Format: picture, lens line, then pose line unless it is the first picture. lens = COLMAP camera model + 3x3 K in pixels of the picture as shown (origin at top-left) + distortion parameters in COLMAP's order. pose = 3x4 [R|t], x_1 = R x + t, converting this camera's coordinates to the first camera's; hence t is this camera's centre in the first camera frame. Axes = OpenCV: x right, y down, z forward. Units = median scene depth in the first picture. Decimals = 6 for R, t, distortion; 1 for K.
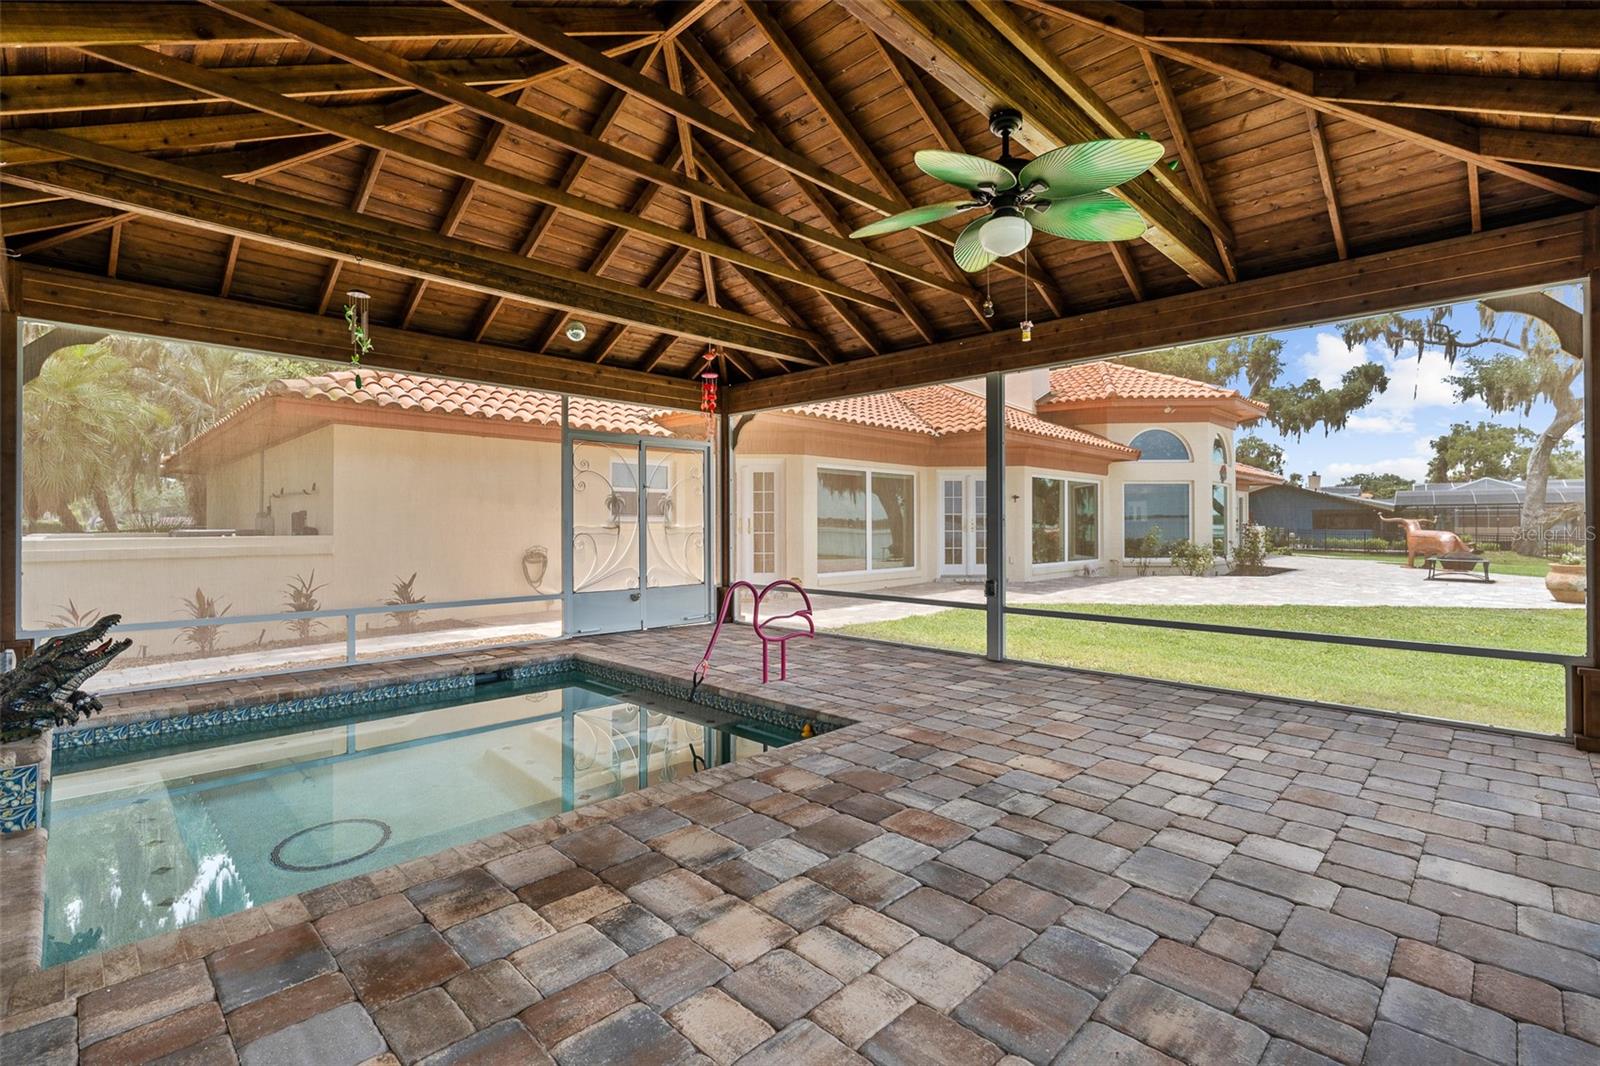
lens RADIAL K [[729.7, 0, 795.8], [0, 729.7, 532.9], [0, 0, 1]] dist [-0.004867, 0.000879]
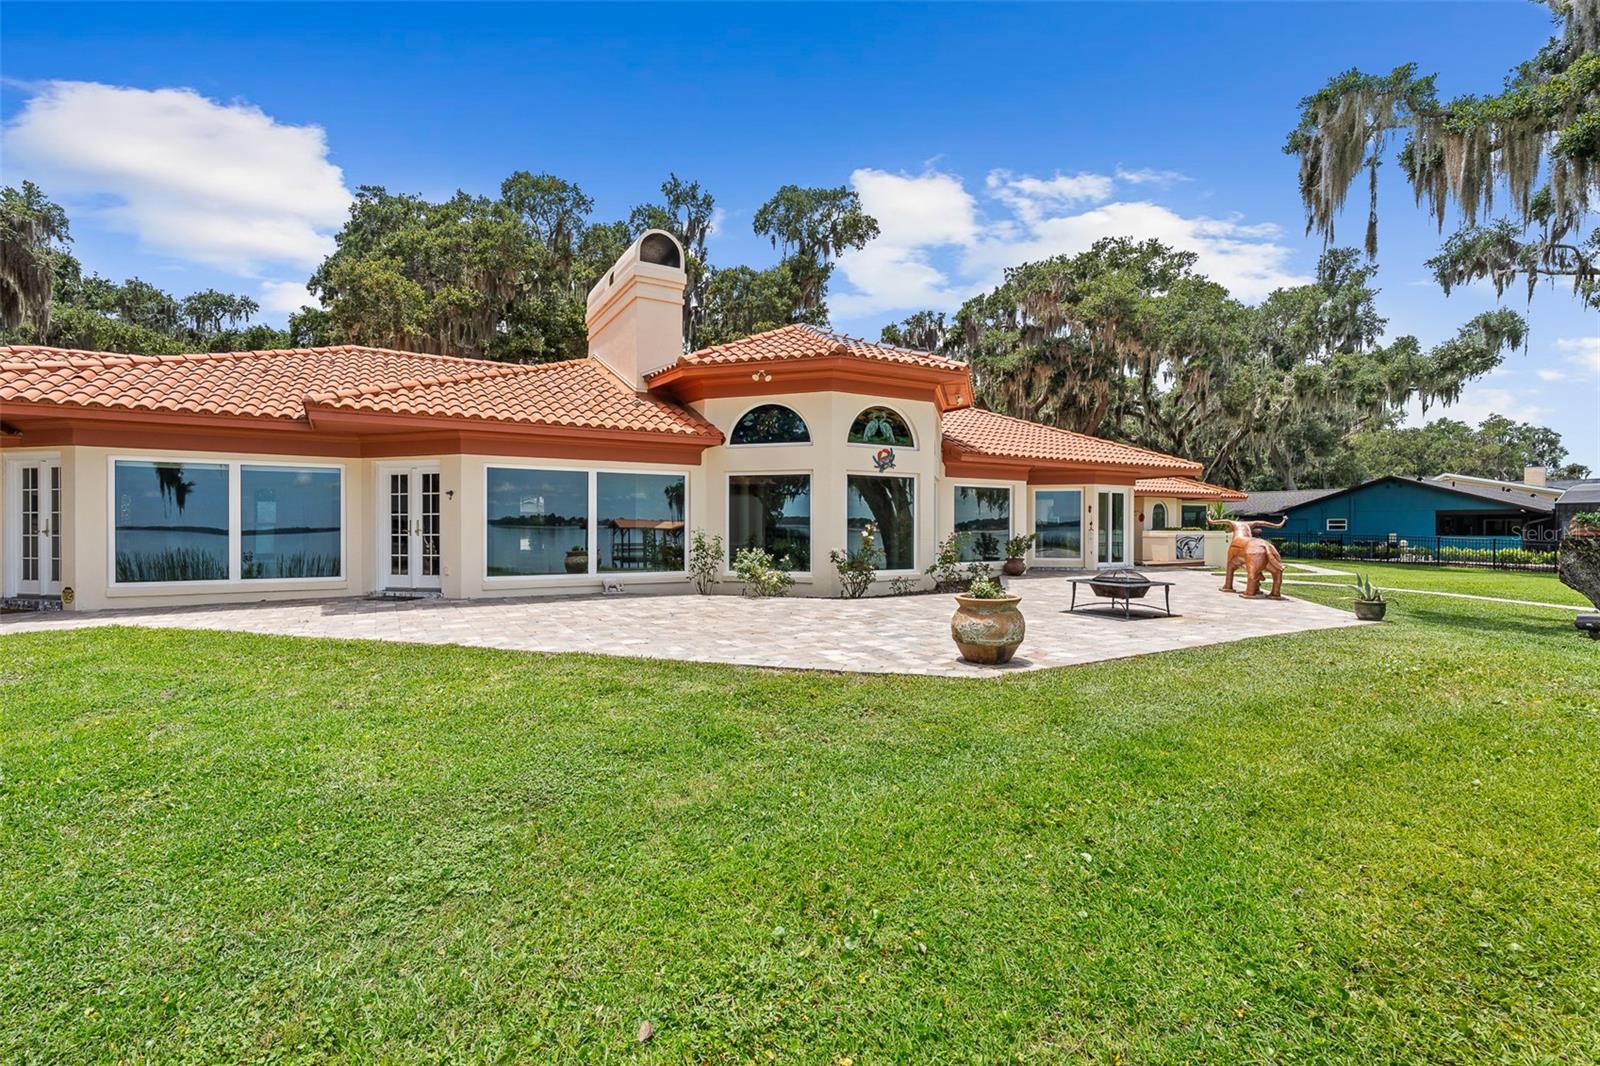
lens RADIAL K [[729.7, 0, 740.8], [0, 729.7, 534.0], [0, 0, 1]] dist [-0.004867, 0.000879]
pose [[0.964604, -0.001179, -0.263699, 0.577806], [-0.001118, 0.999963, -0.008559, 0.002164], [0.263699, 0.008551, 0.964567, 0.212249]]
